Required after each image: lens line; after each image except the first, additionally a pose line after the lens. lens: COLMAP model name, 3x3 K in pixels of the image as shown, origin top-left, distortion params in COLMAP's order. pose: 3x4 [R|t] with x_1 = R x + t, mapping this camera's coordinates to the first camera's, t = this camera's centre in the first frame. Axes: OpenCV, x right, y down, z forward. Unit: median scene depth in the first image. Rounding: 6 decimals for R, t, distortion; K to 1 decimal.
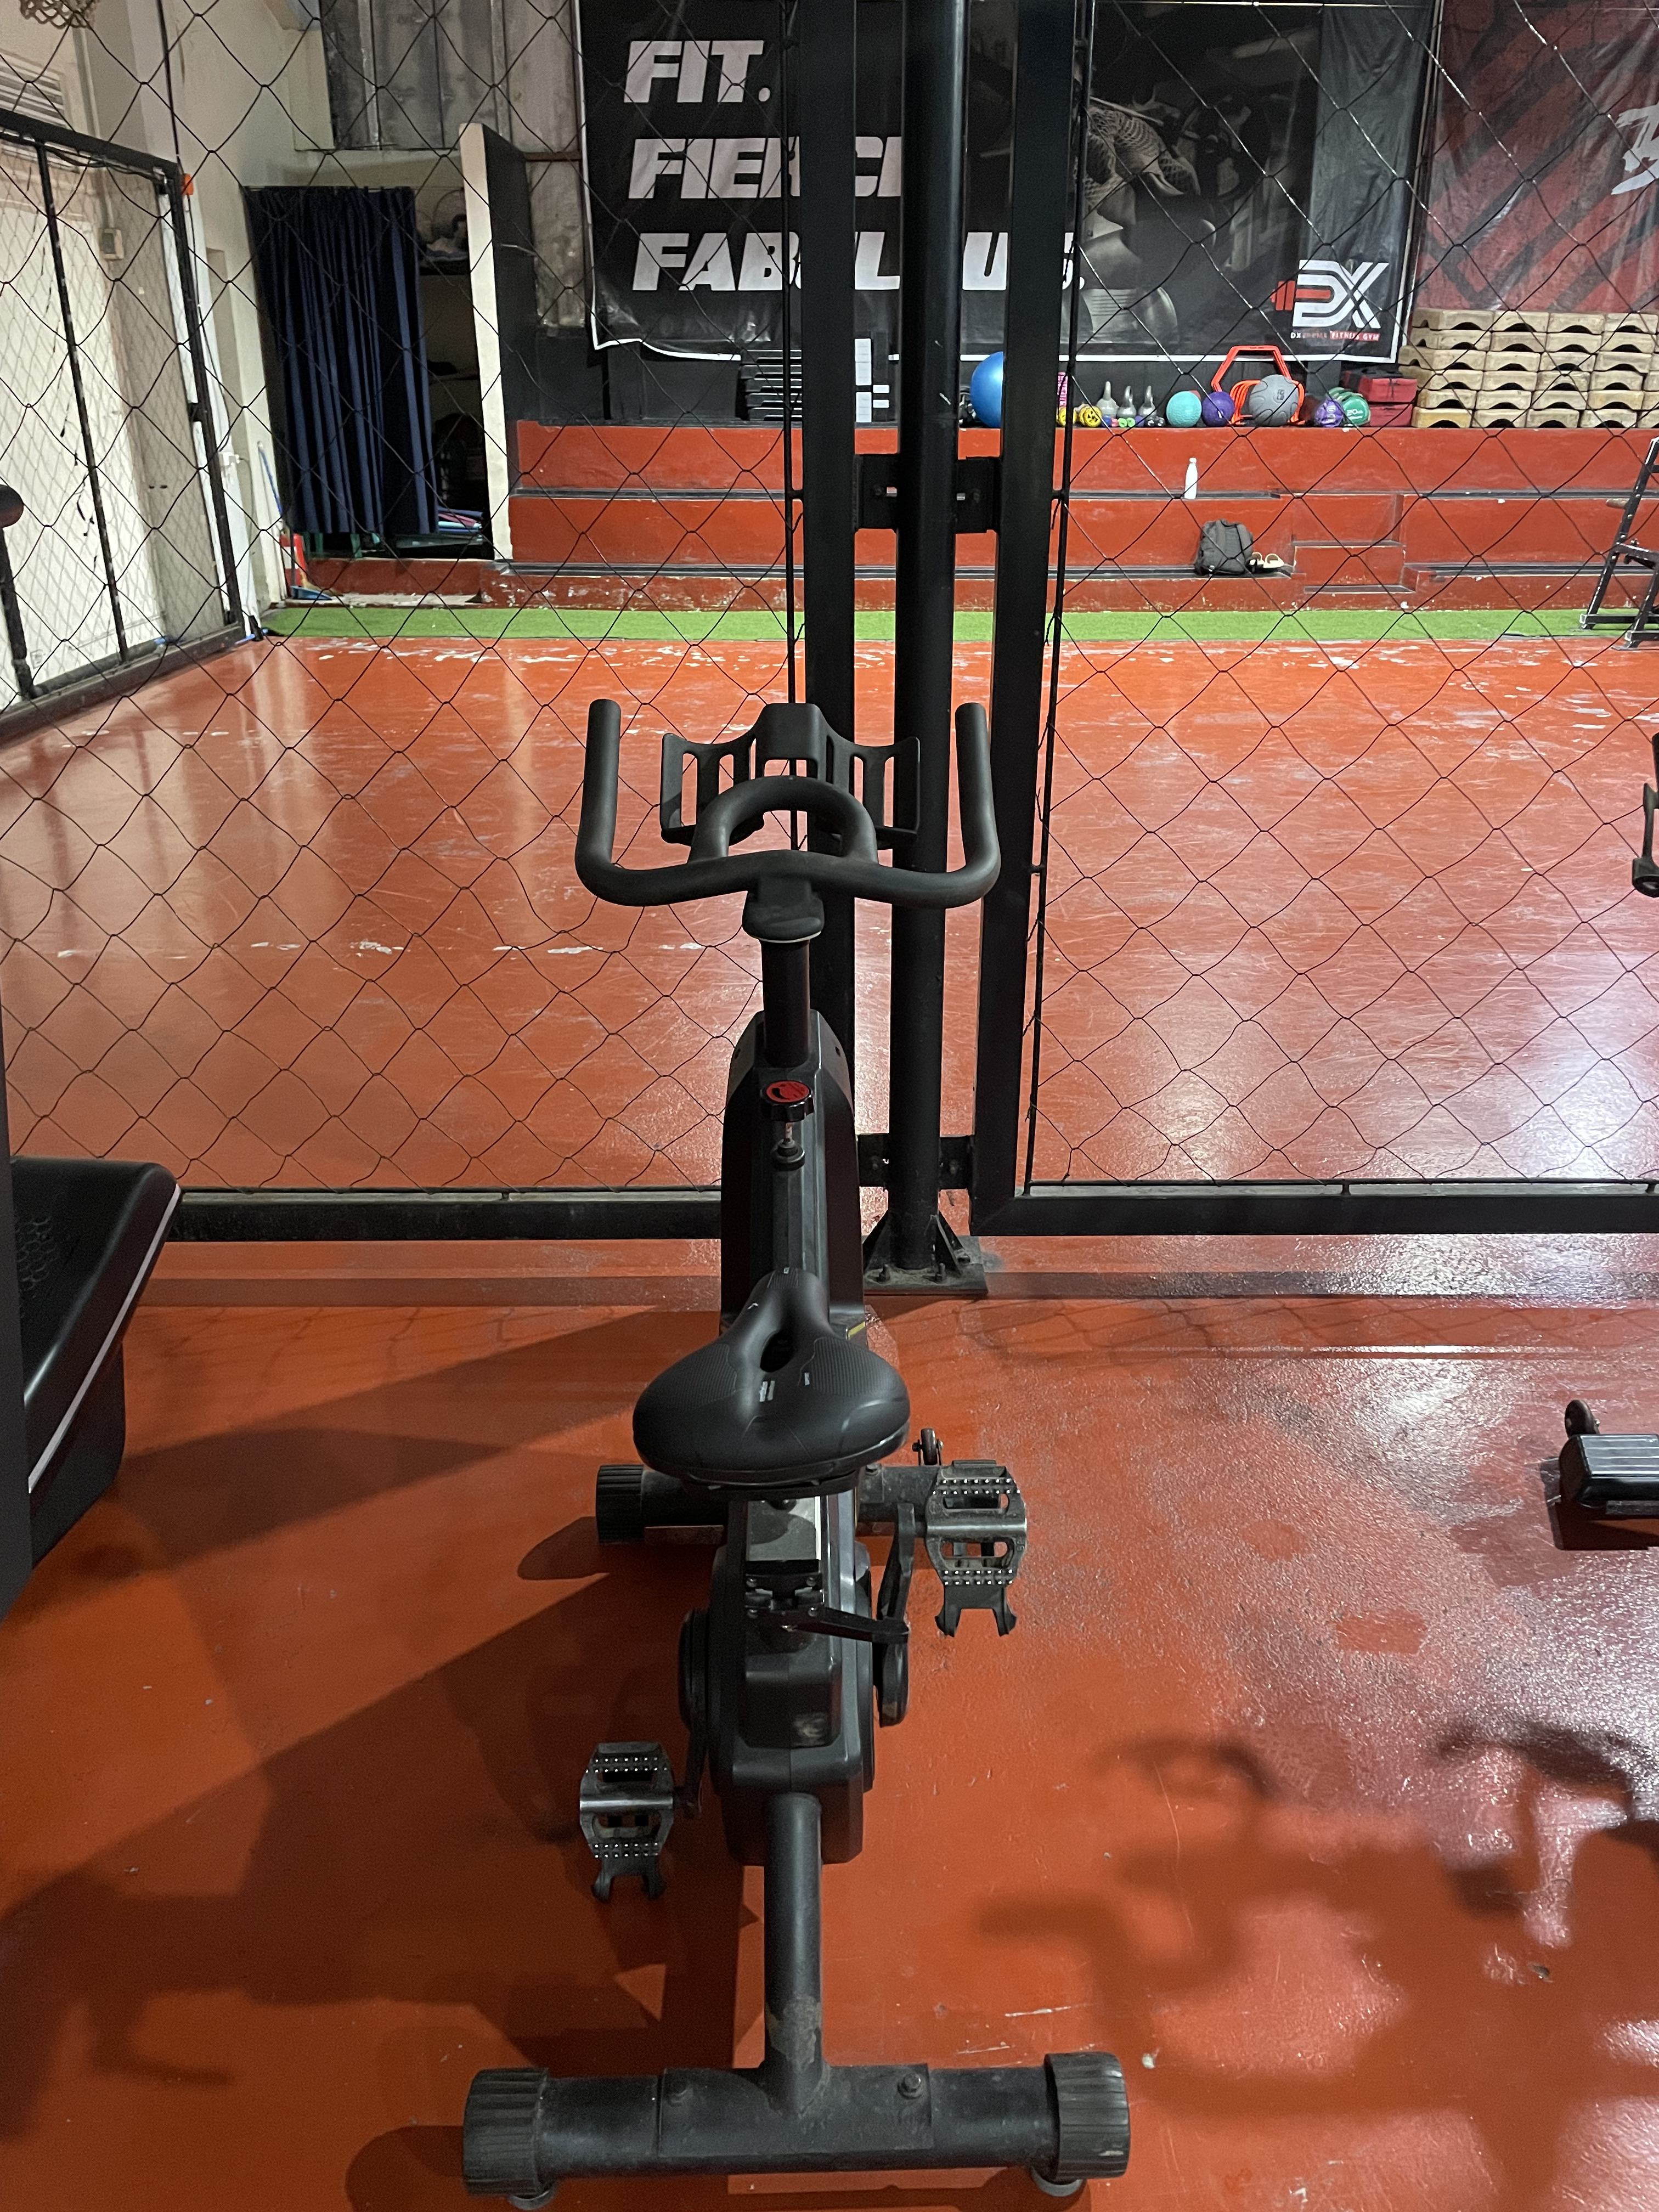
lens RADIAL K [[1638.8, 0, 864.4], [0, 1638.8, 1114.3], [0, 0, 1]] dist [0.080346, -0.102069]
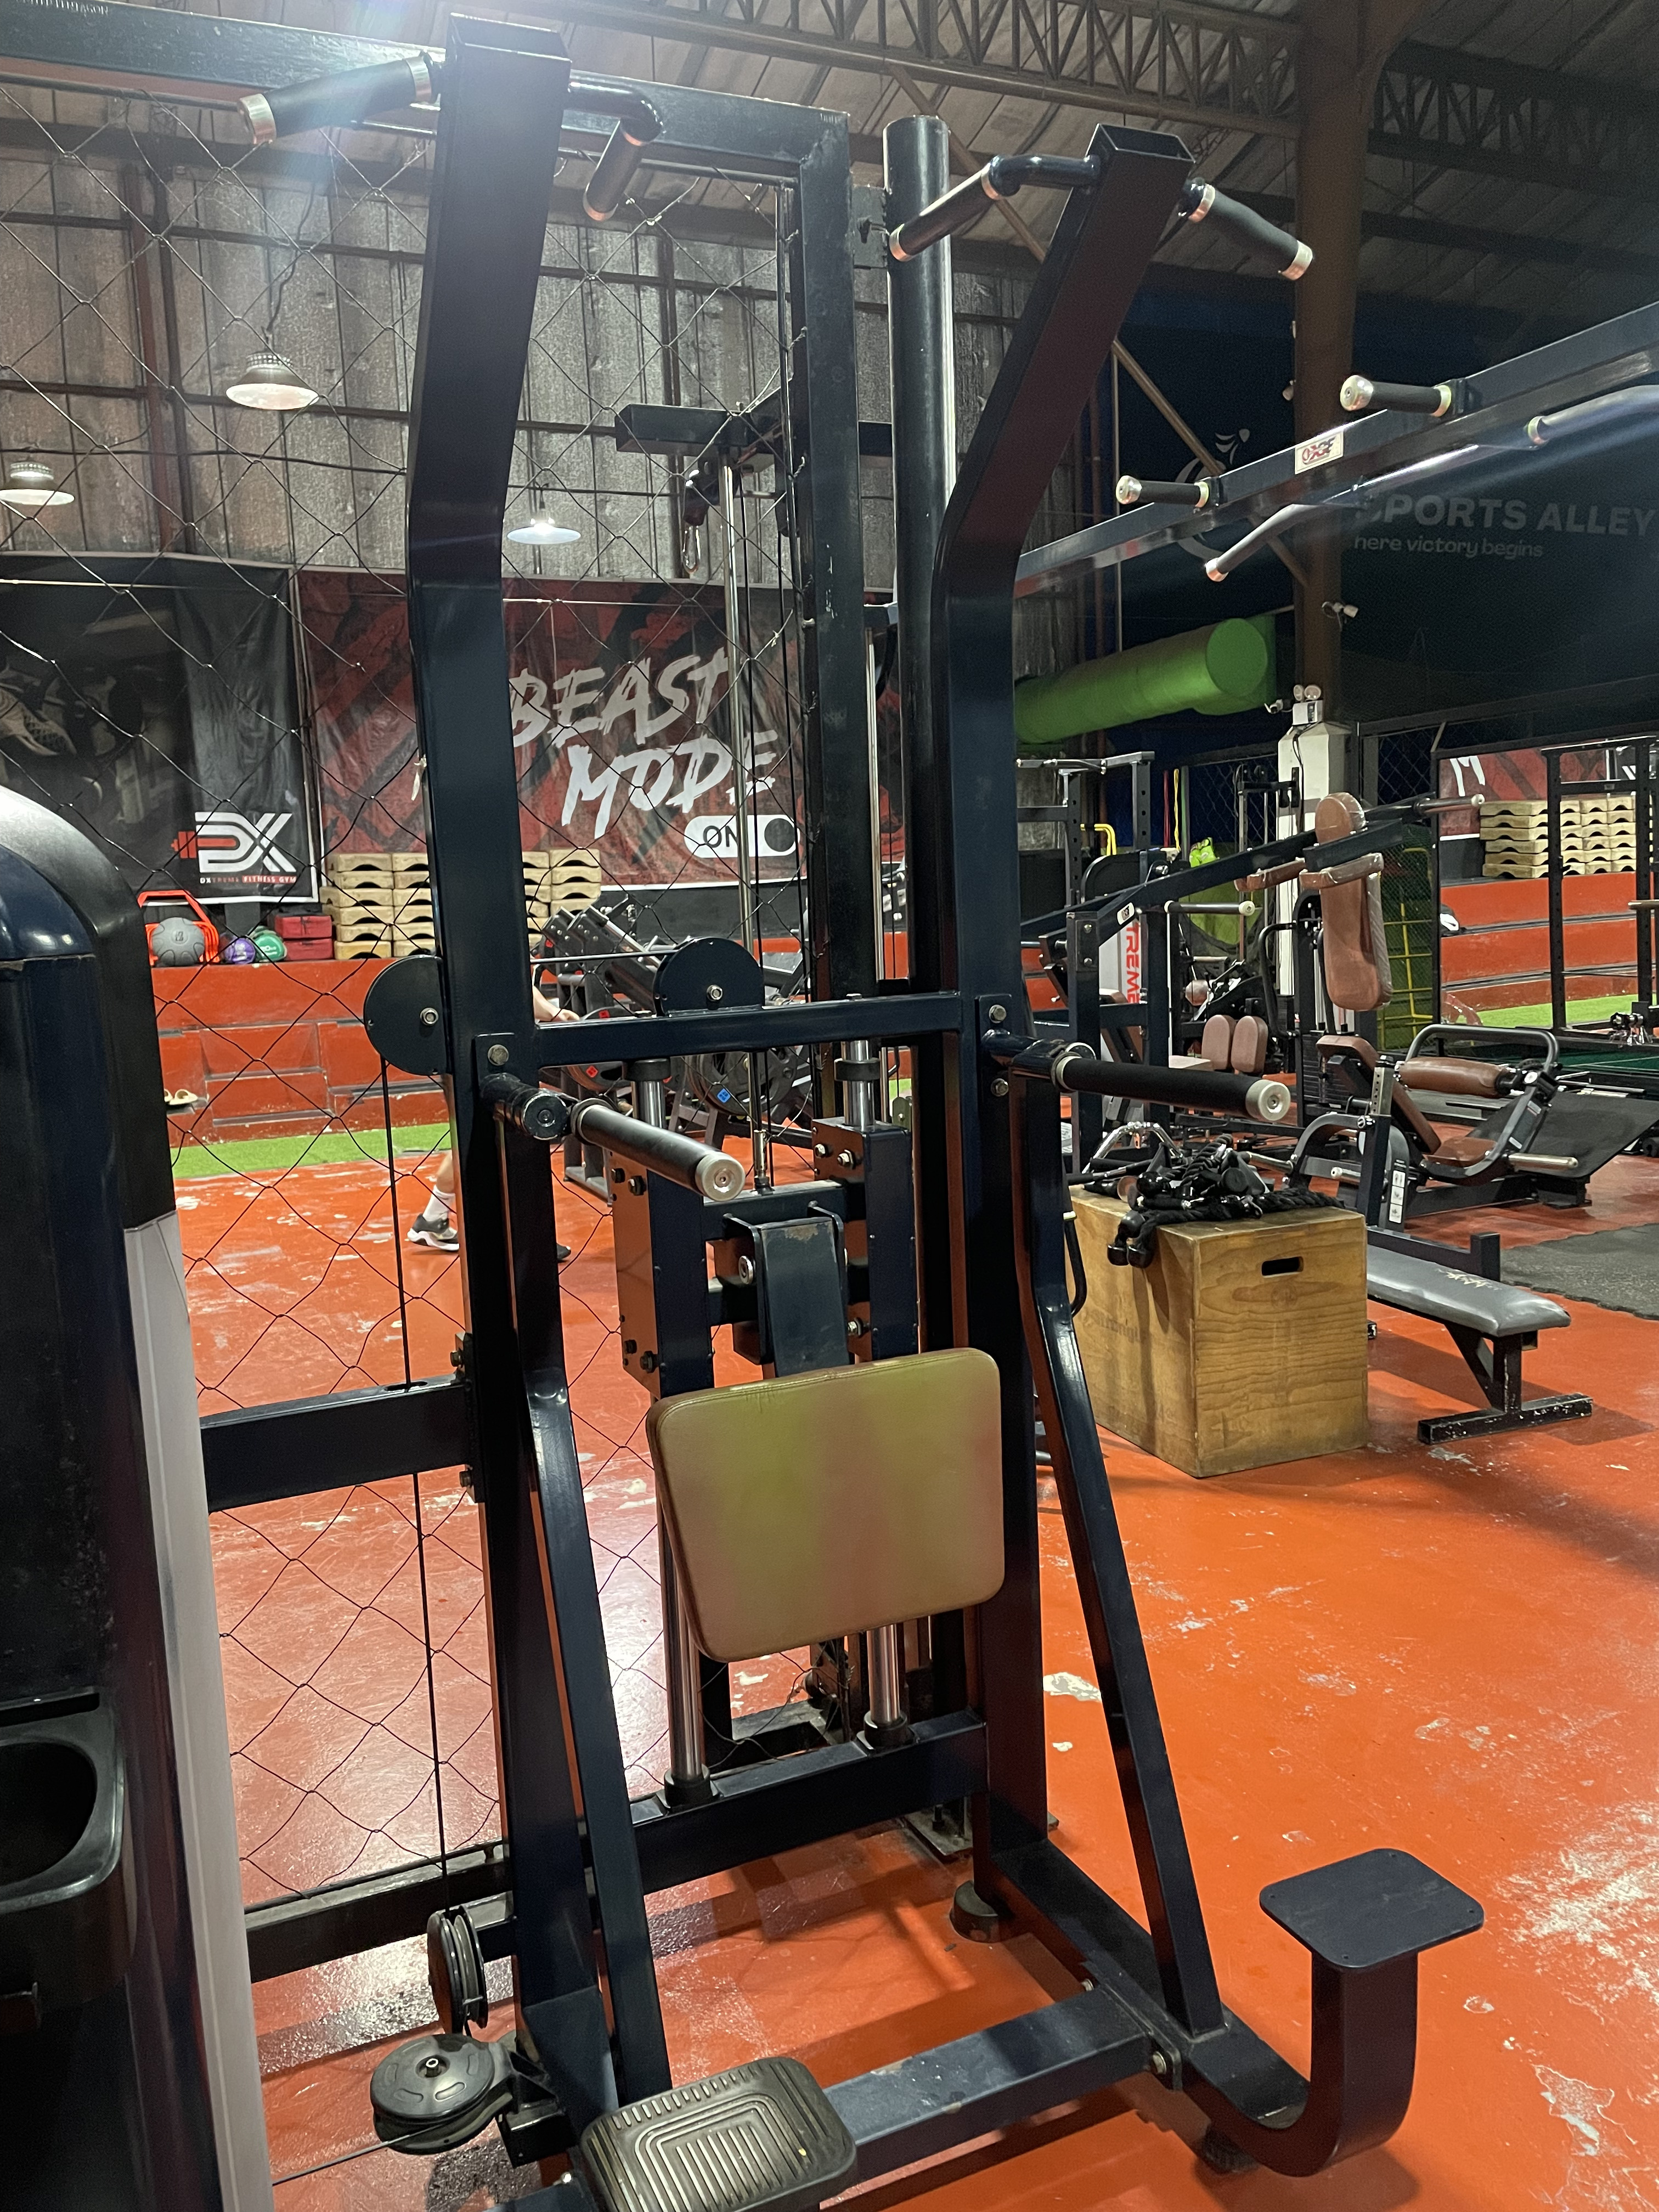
lens RADIAL K [[1668.8, 0, 840.7], [0, 1668.8, 1113.3], [0, 0, 1]] dist [0.073862, -0.092704]
pose [[0.914615, -0.094260, 0.393186, 0.200980], [0.204867, 0.946412, -0.249667, -0.007479], [-0.348582, 0.308900, 0.884913, 0.019508]]
